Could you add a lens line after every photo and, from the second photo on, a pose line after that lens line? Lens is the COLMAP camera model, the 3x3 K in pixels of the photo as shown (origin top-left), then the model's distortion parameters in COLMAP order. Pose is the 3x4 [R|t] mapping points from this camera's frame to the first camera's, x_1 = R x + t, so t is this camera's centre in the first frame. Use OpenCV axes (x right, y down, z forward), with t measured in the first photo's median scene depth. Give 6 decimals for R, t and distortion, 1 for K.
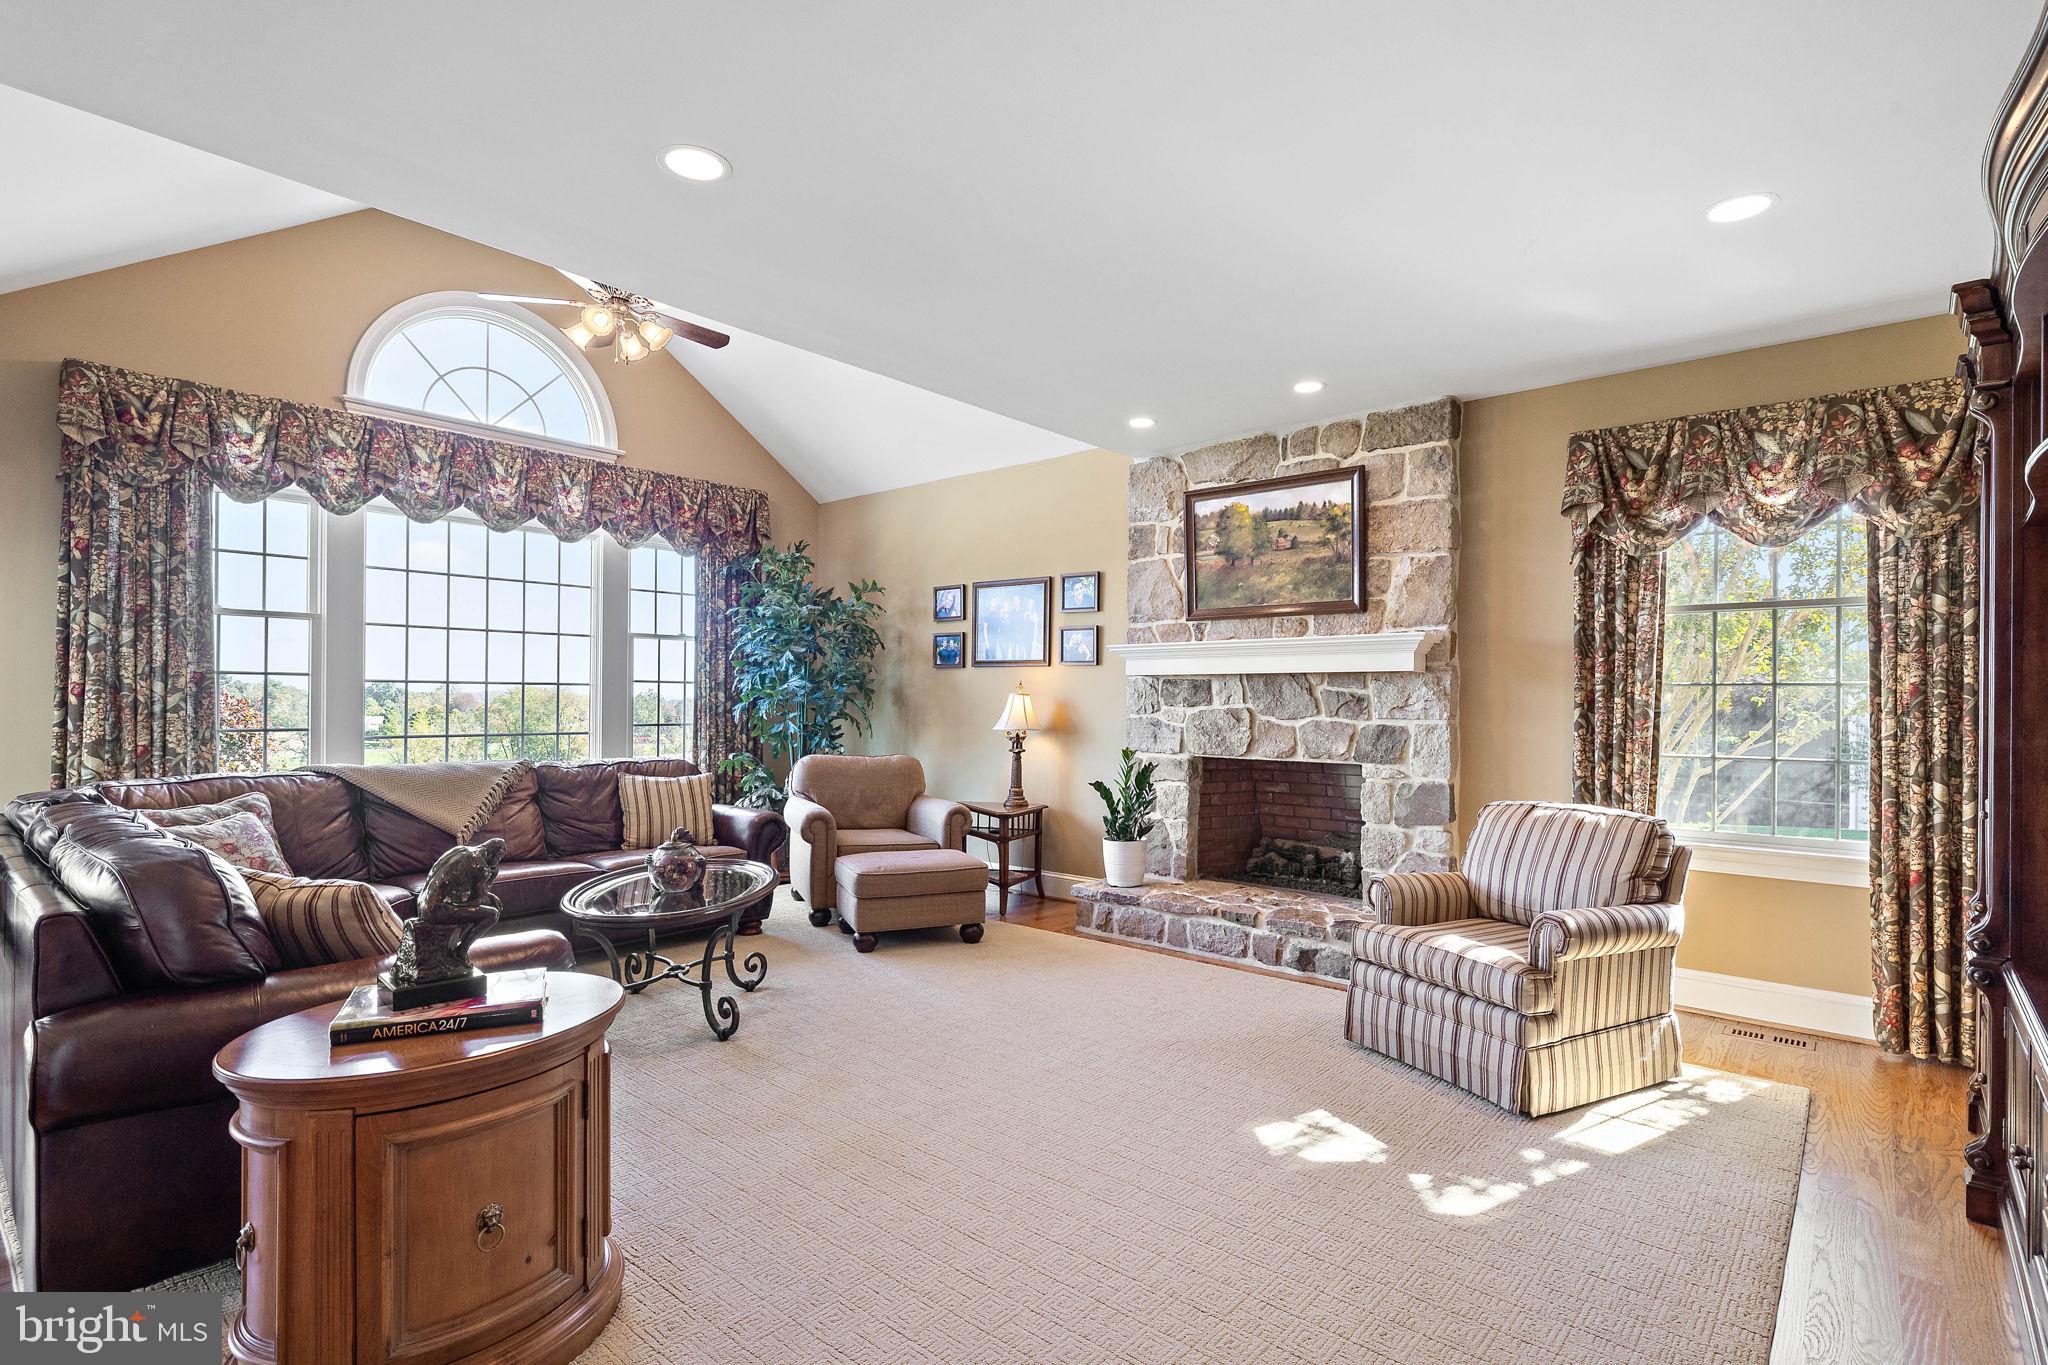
lens RADIAL K [[992.7, 0, 1030.0], [0, 992.7, 700.8], [0, 0, 1]] dist [0.001582, 0.000150]
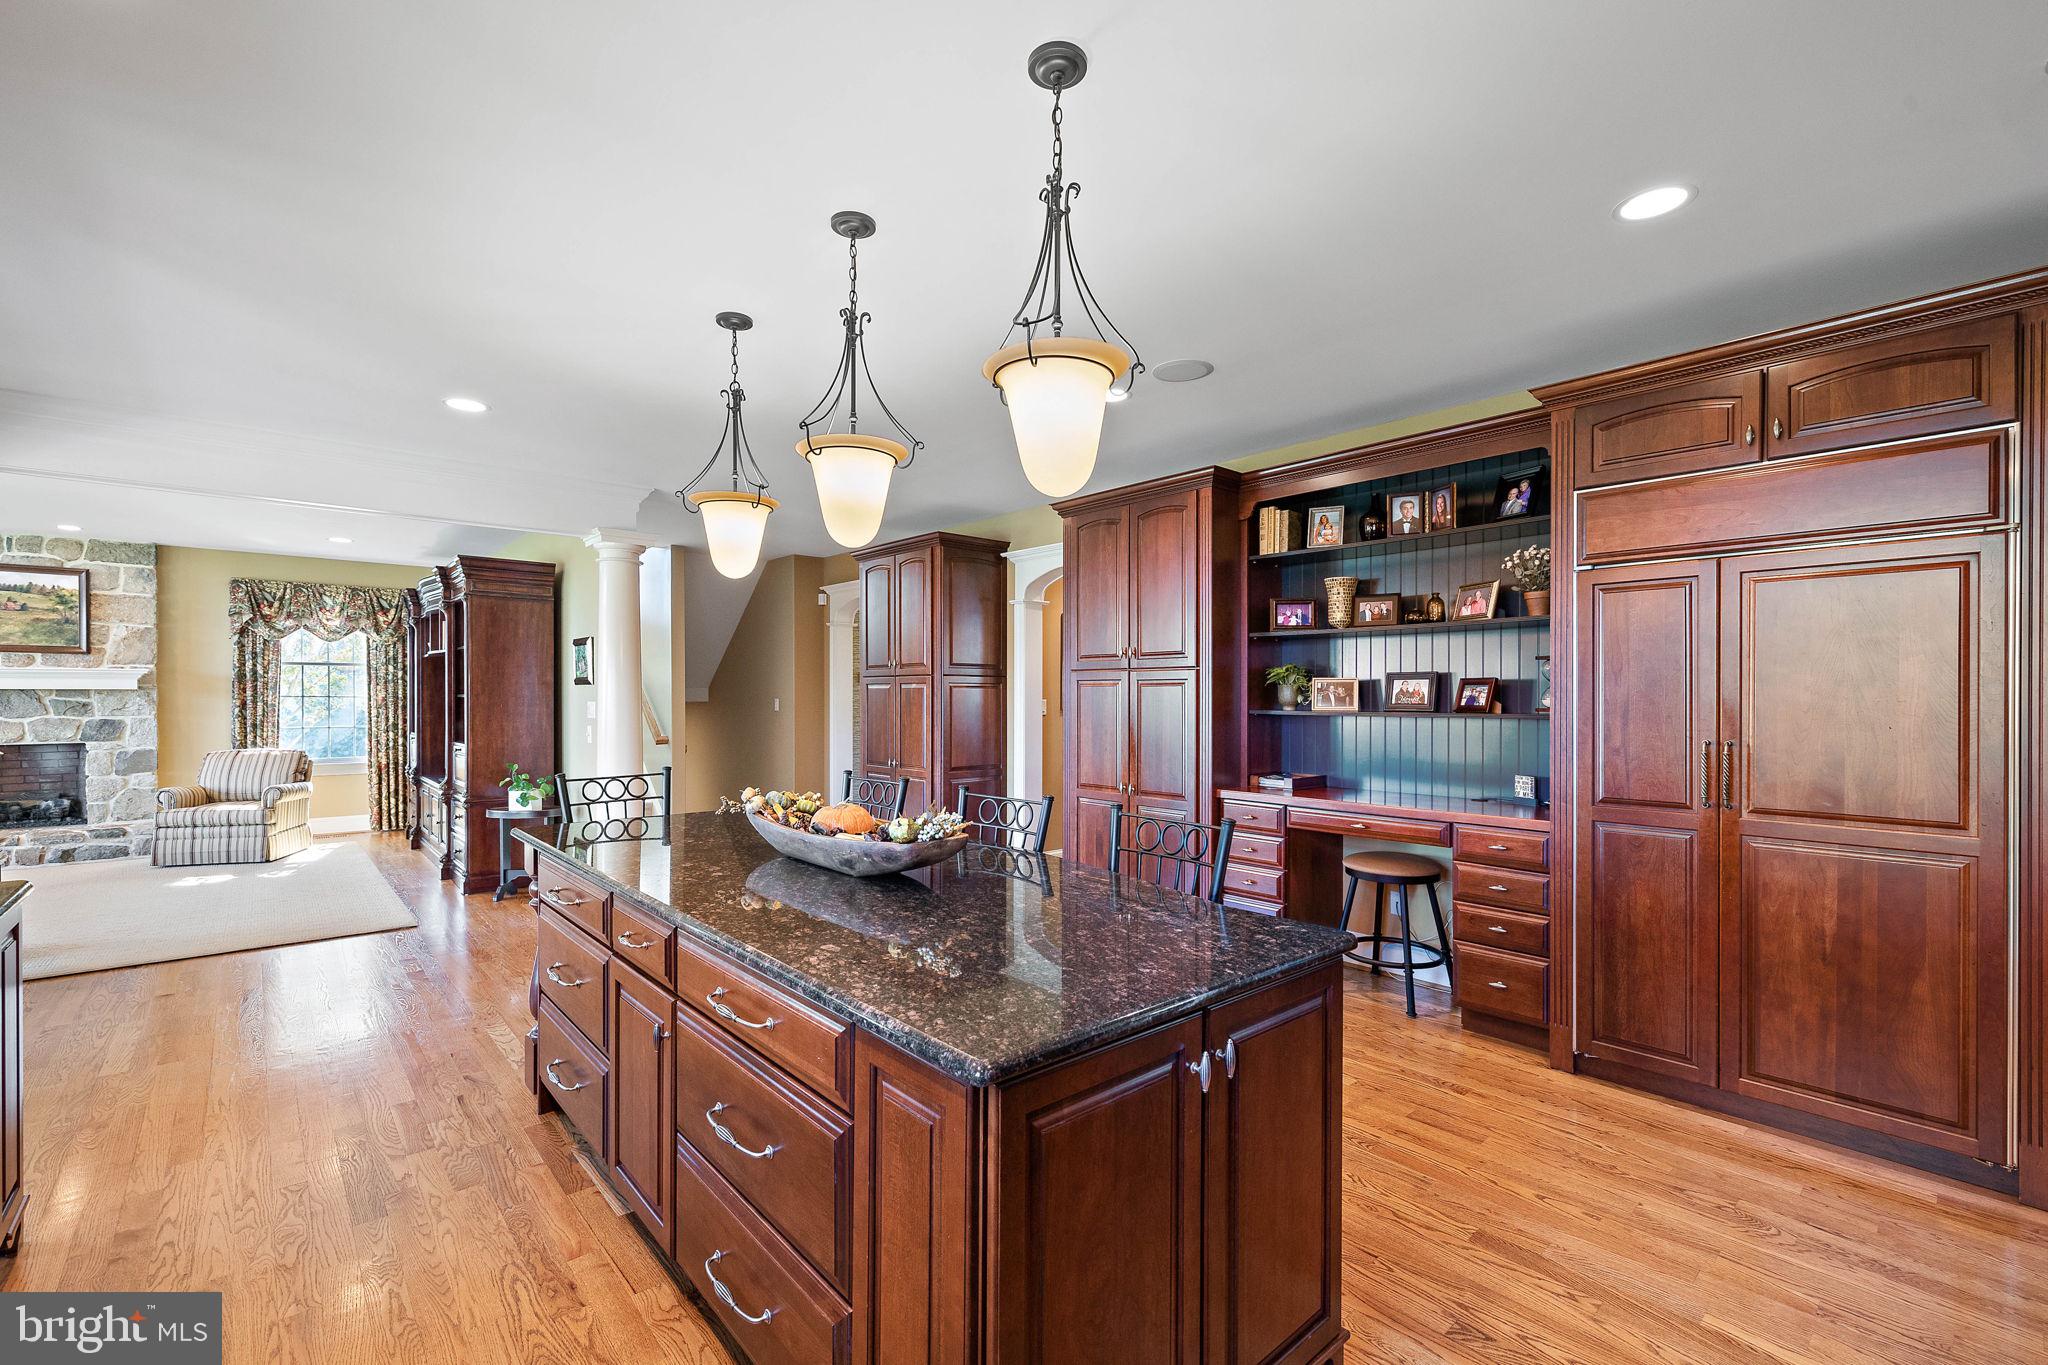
lens RADIAL K [[869.4, 0, 1014.3], [0, 869.4, 697.9], [0, 0, 1]] dist [0.004992, -0.000519]
pose [[0.141897, -0.007801, 0.989851, -1.063142], [0.001981, 0.999969, 0.007597, -0.024745], [-0.989880, 0.000883, 0.141908, -0.913893]]
